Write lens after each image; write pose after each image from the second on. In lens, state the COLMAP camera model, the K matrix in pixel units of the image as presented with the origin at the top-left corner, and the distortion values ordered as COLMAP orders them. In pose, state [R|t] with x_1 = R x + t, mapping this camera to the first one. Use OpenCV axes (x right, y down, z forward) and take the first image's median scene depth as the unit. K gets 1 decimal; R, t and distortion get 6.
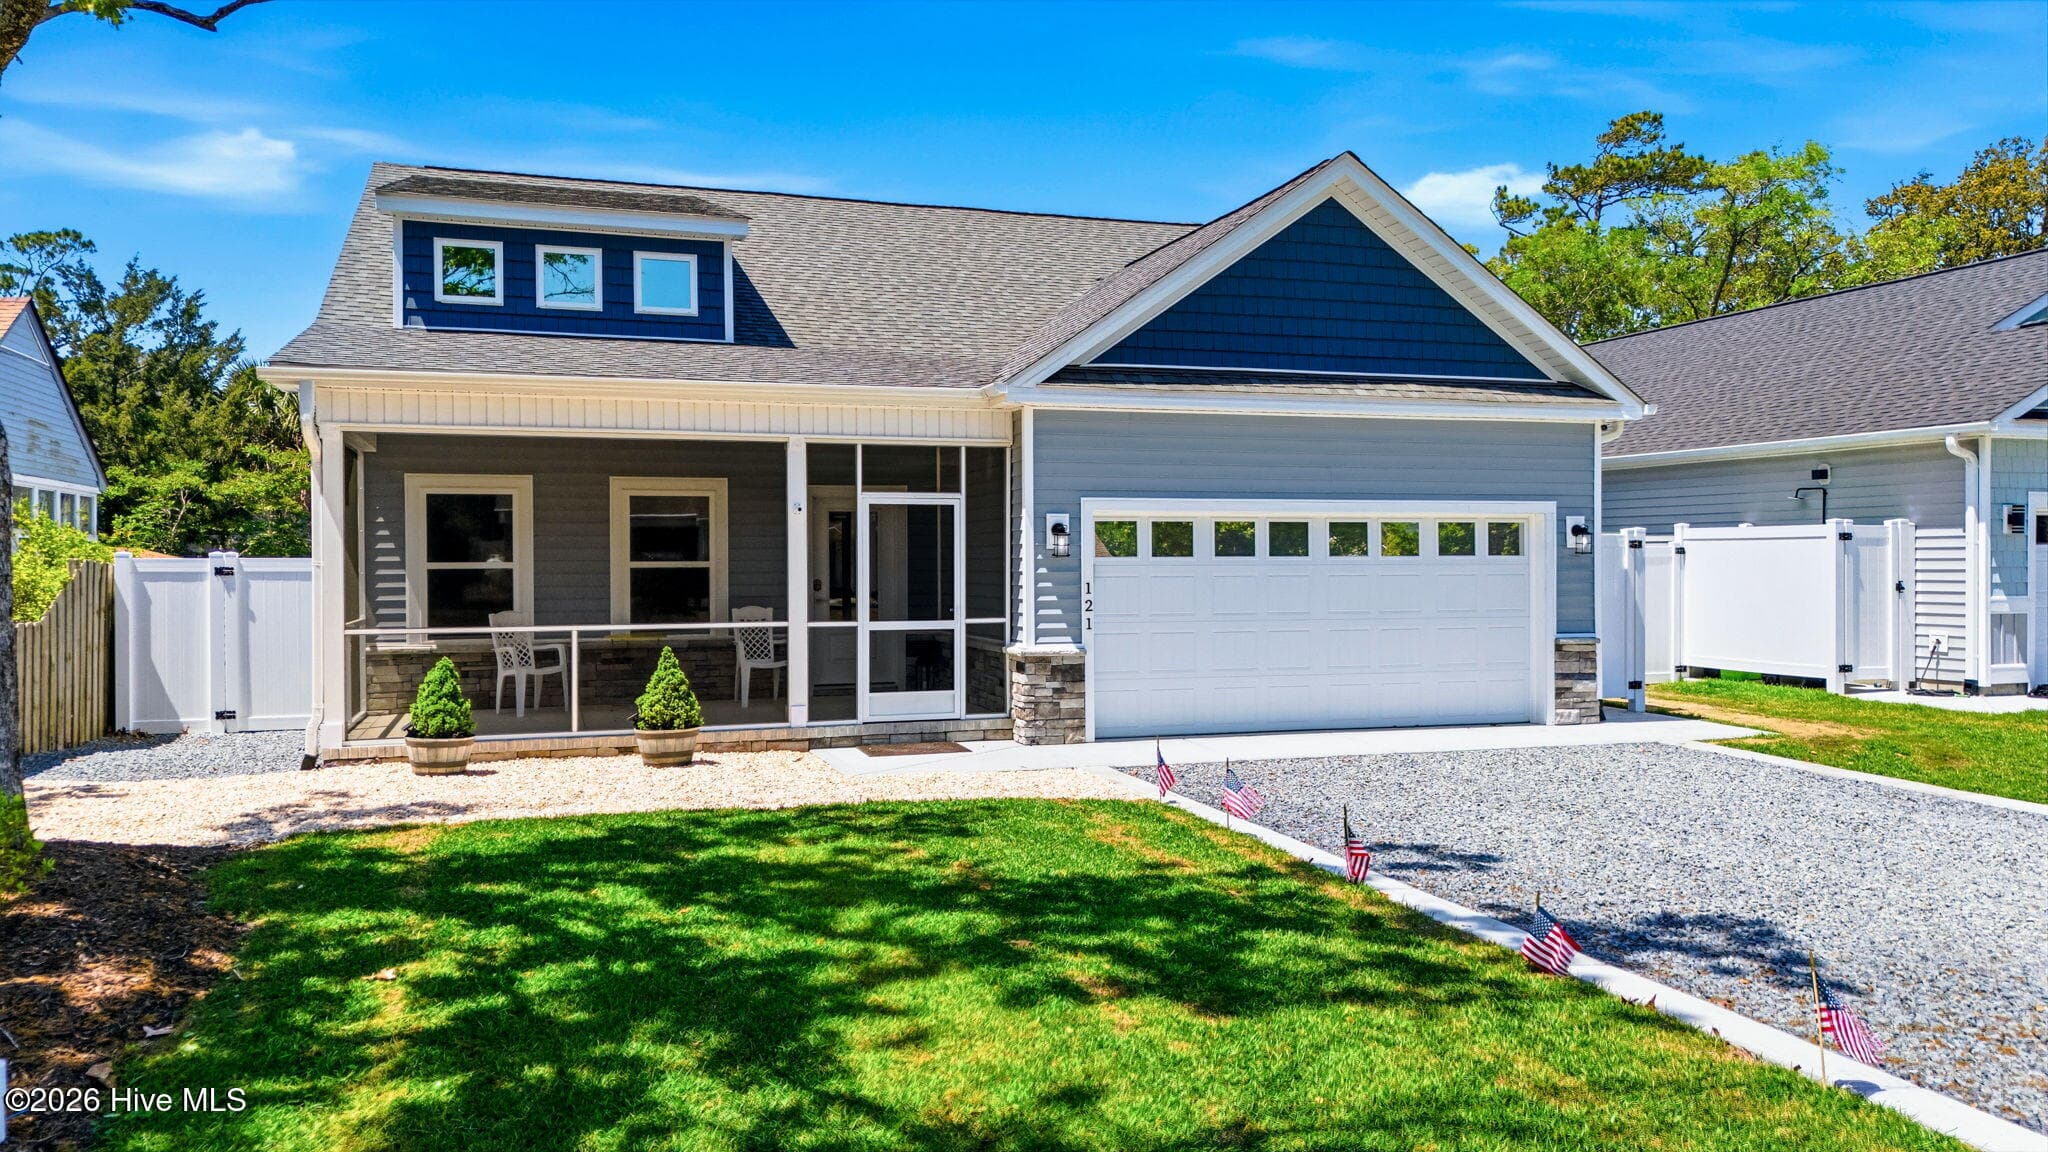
lens RADIAL K [[1506.0, 0, 1025.6], [0, 1506.0, 582.8], [0, 0, 1]] dist [0.048058, -0.027169]
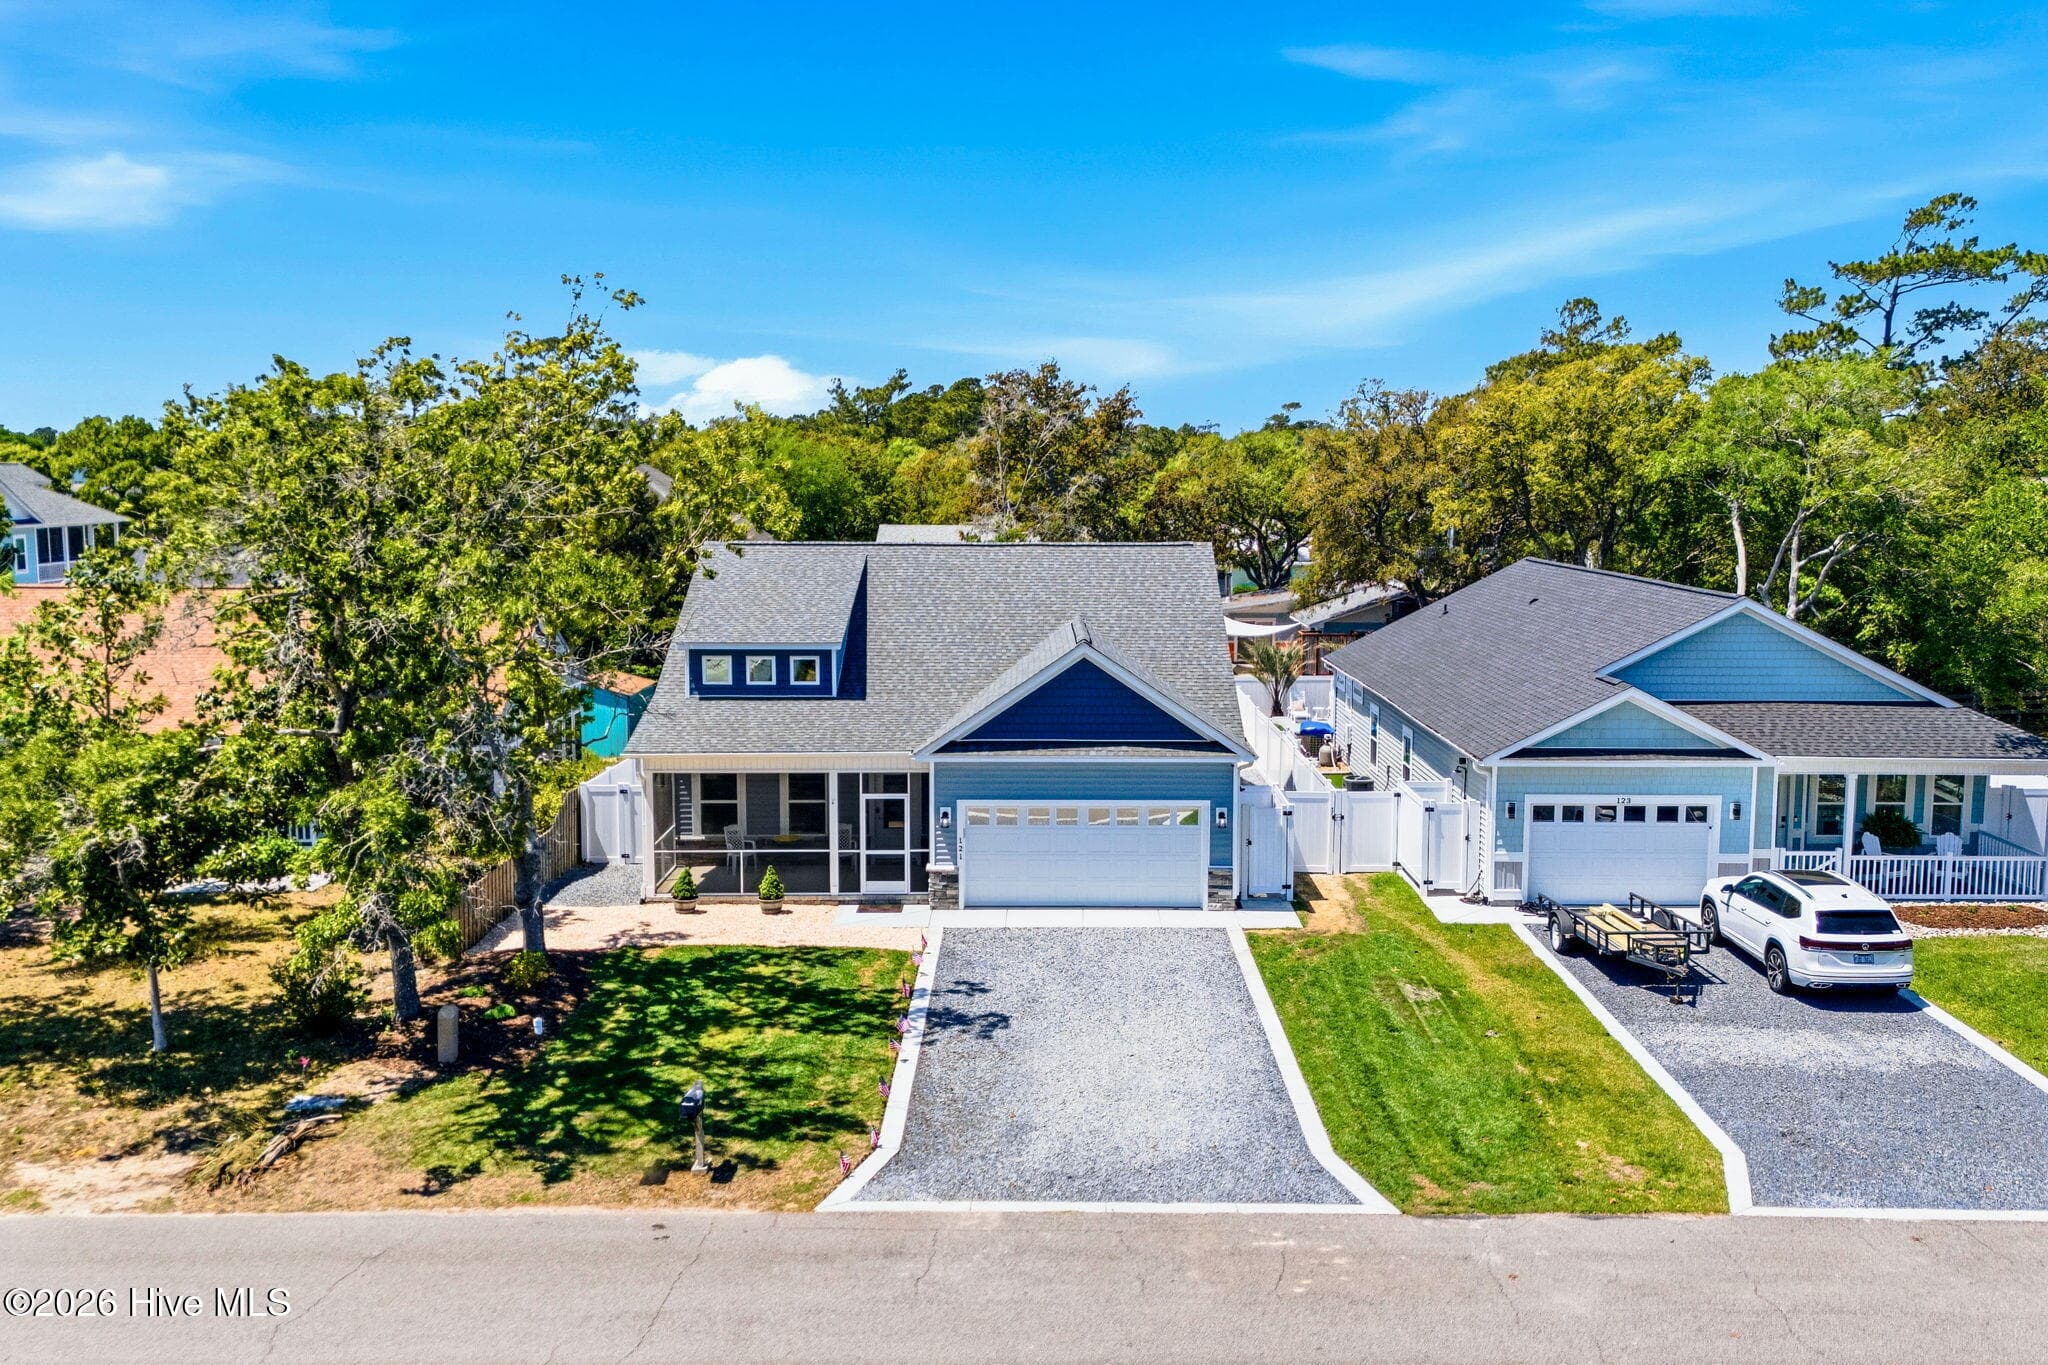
lens RADIAL K [[1774.7, 0, 1031.4], [0, 1774.7, 671.4], [0, 0, 1]] dist [0.067759, -0.061468]
pose [[0.949998, 0.040500, -0.309620, 0.878337], [-0.009387, 0.994809, 0.101325, -0.476581], [0.312116, -0.093353, 0.945446, -1.316534]]
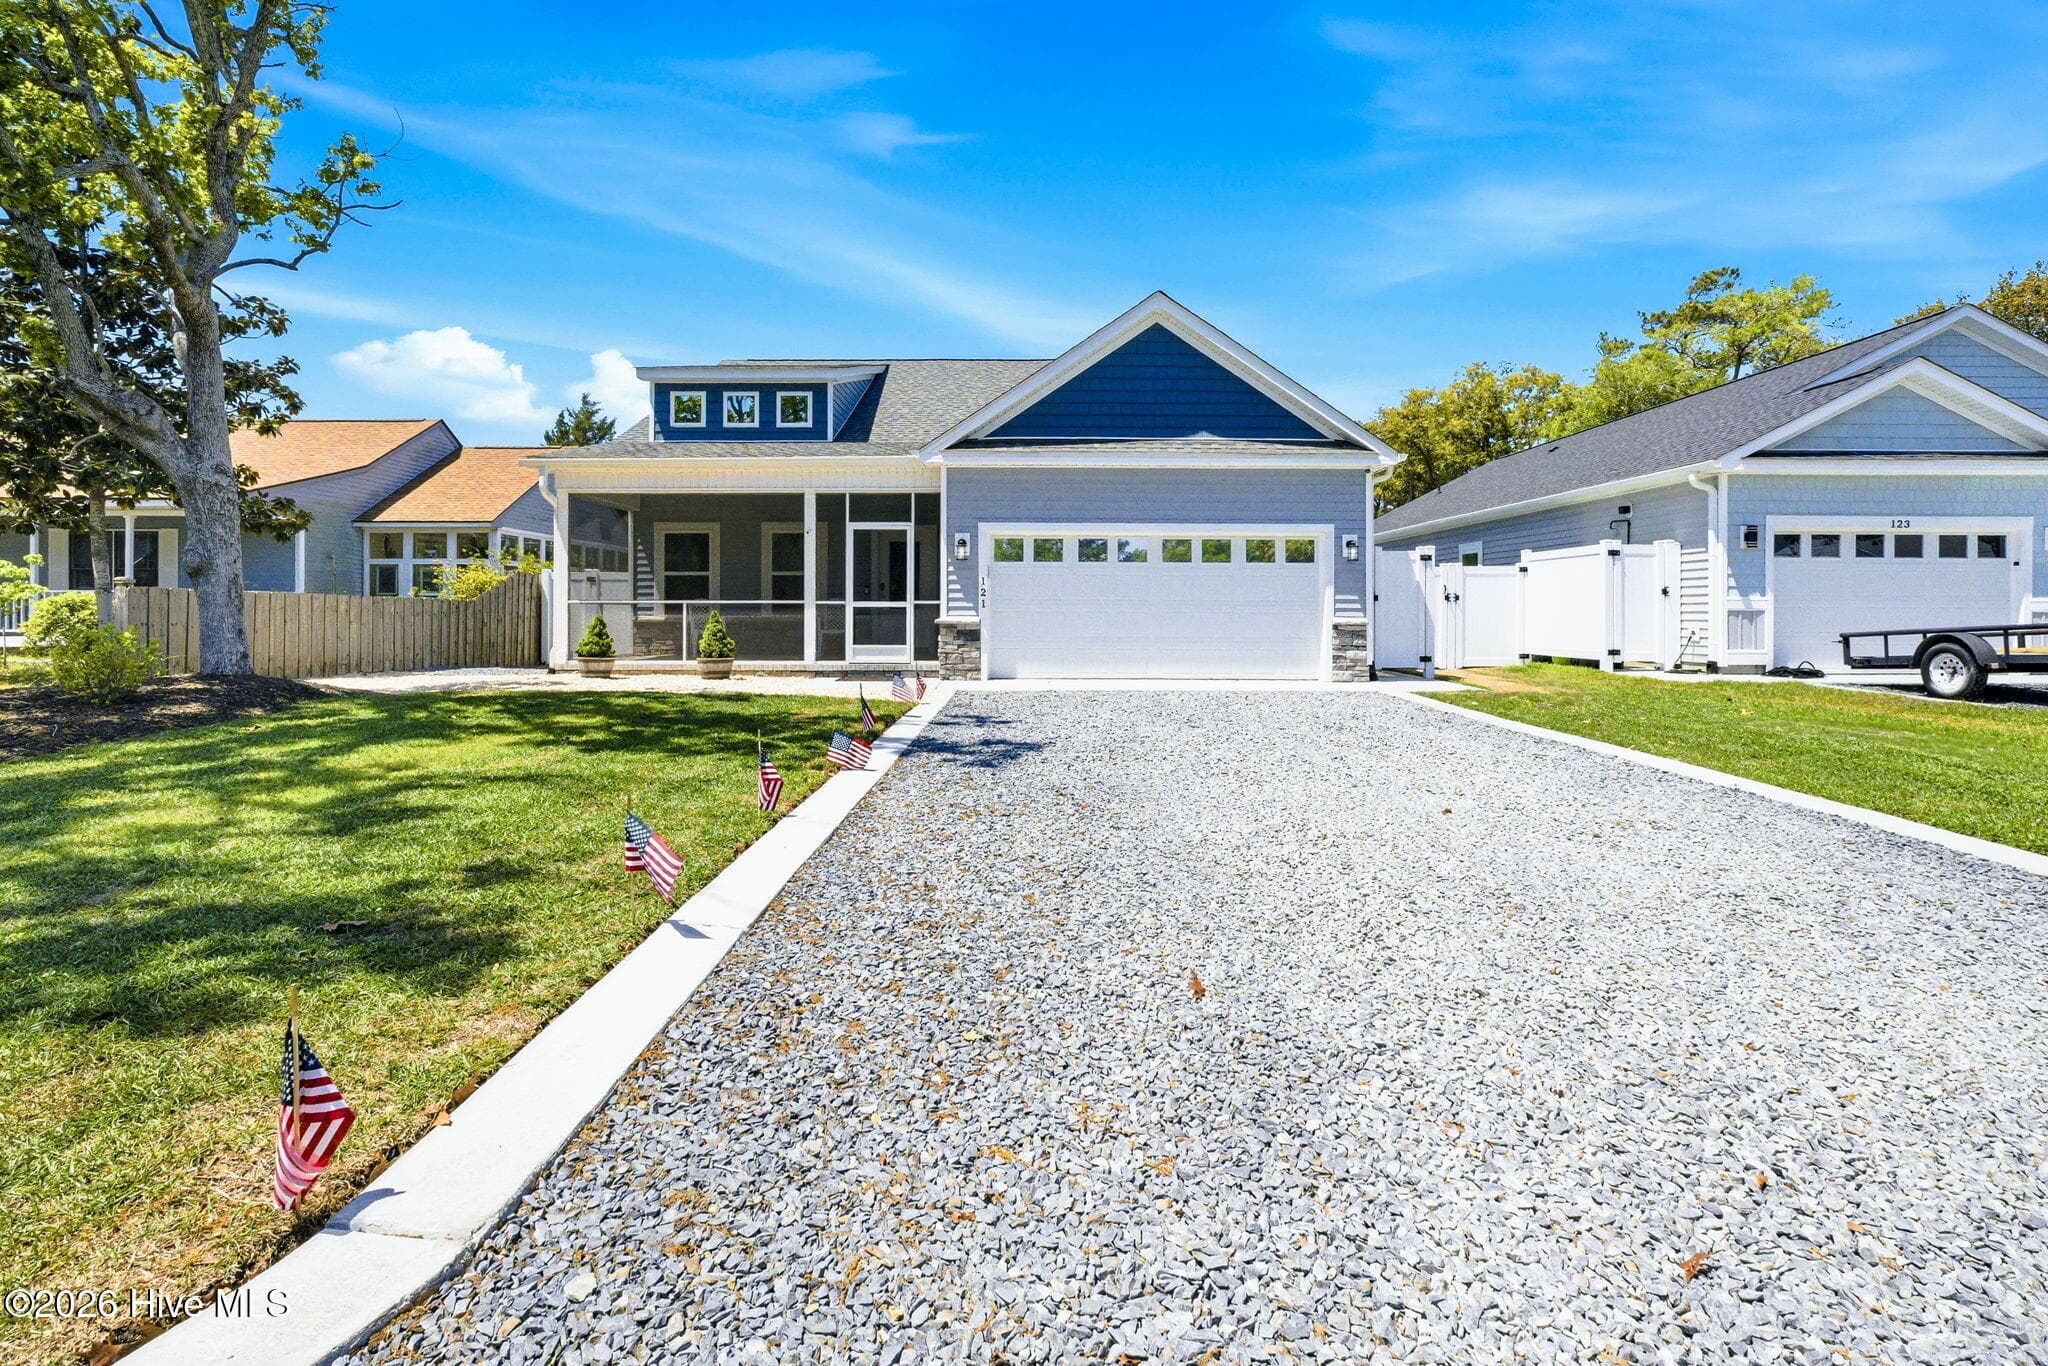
lens RADIAL K [[965.7, 0, 1025.2], [0, 965.7, 622.7], [0, 0, 1]] dist [-0.021039, 0.004005]
pose [[0.948441, 0.009728, -0.316805, 0.378552], [-0.011480, 0.999927, -0.003664, 0.047205], [0.316746, 0.007112, 0.948484, 0.054524]]
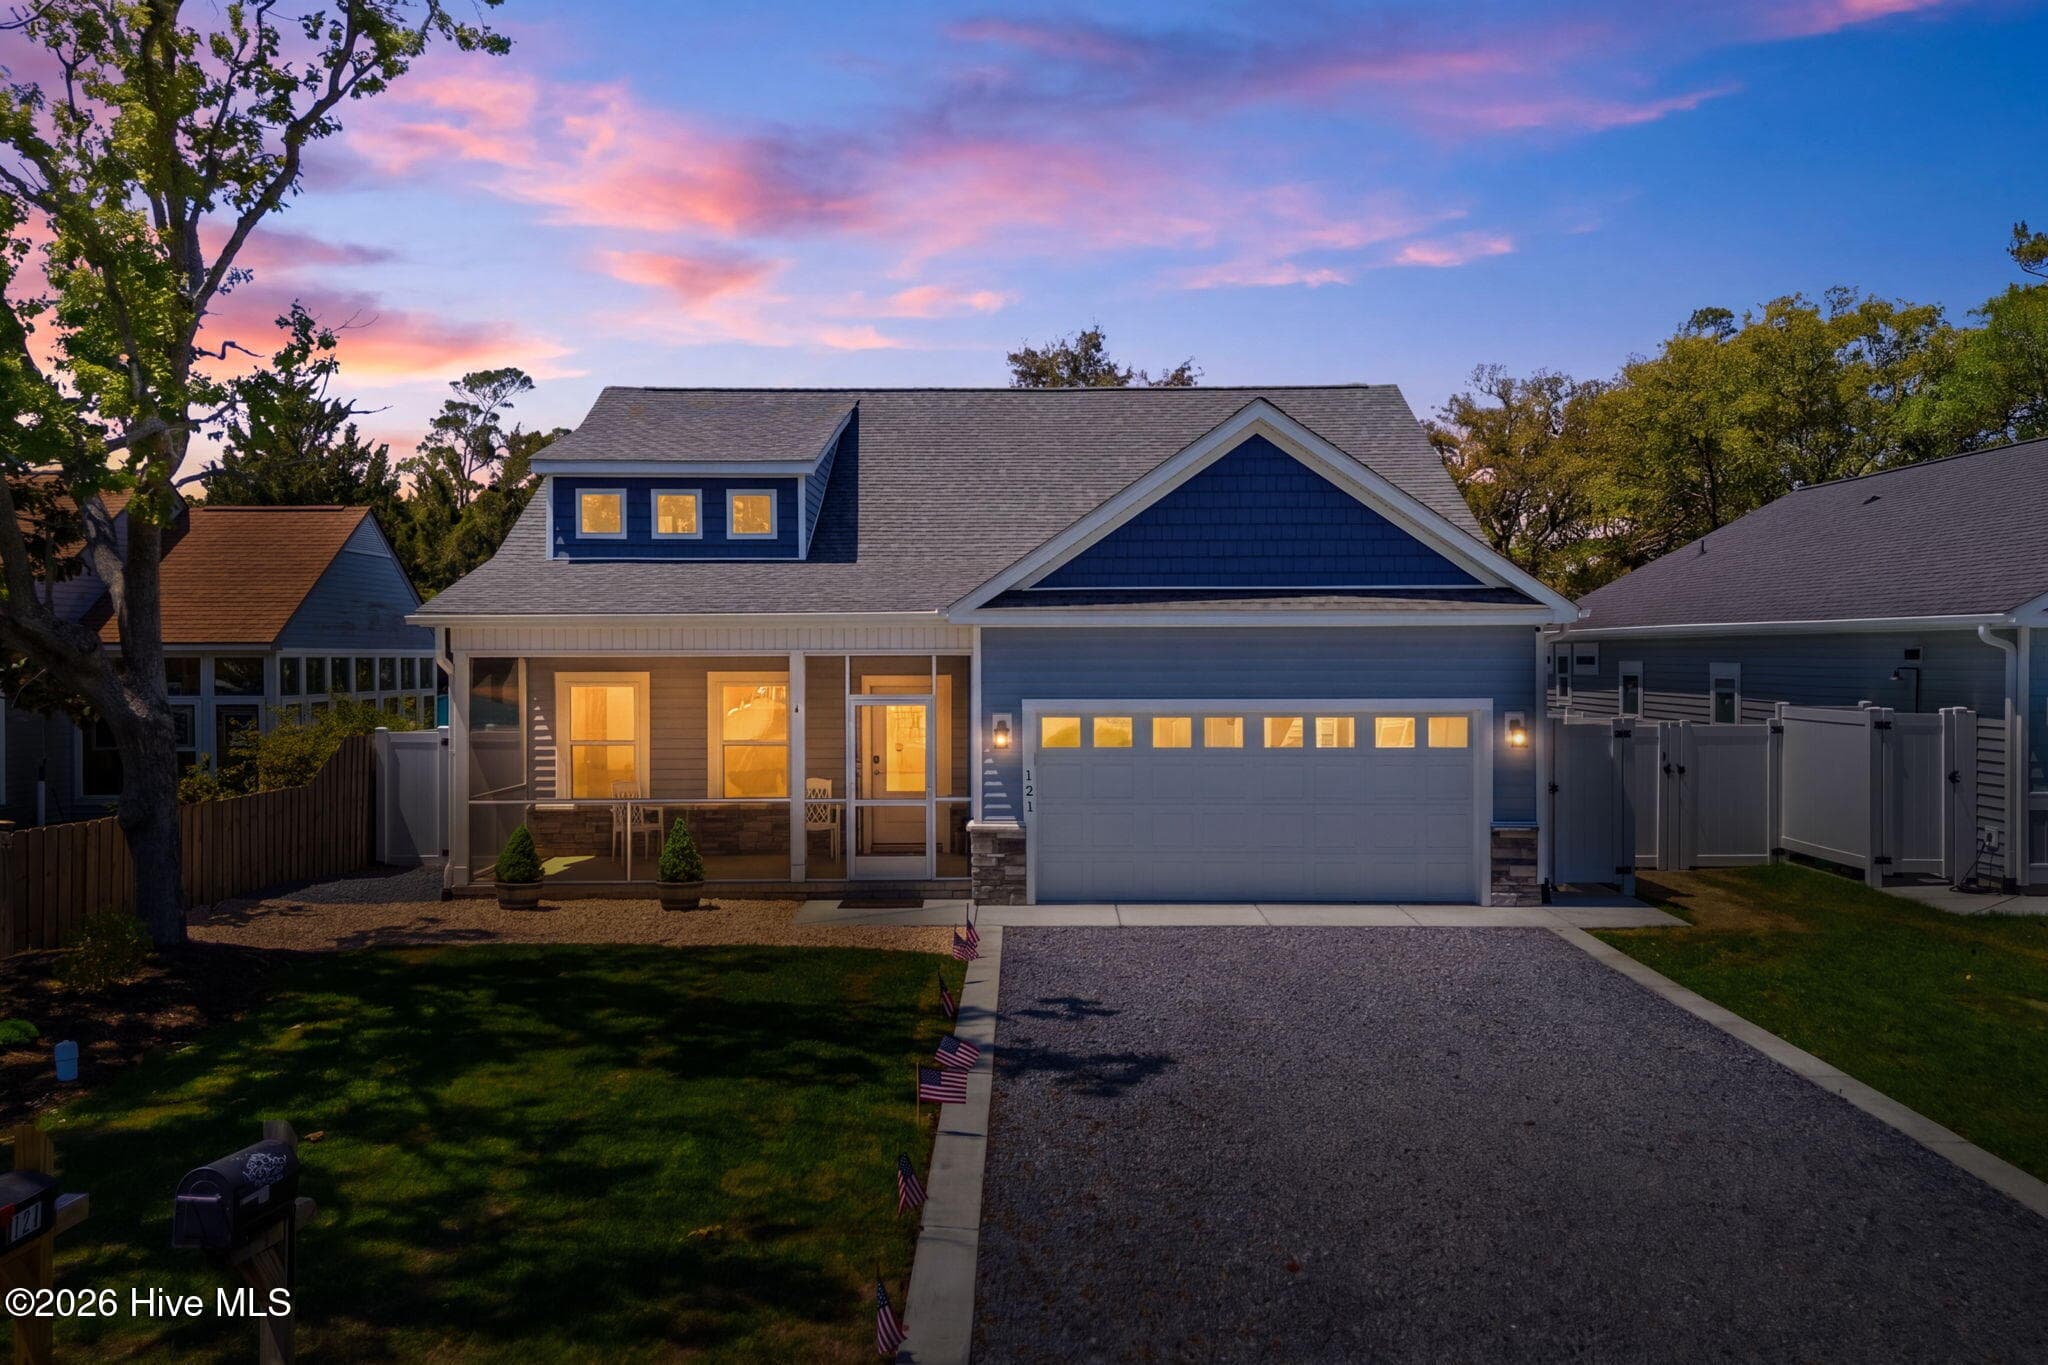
lens RADIAL K [[1774.7, 0, 1015.6], [0, 1774.7, 689.1], [0, 0, 1]] dist [0.067759, -0.061468]
pose [[0.949405, 0.006503, -0.313986, 0.444687], [-0.005541, 0.999977, 0.003958, -0.066206], [0.314004, -0.002018, 0.949419, -0.321700]]
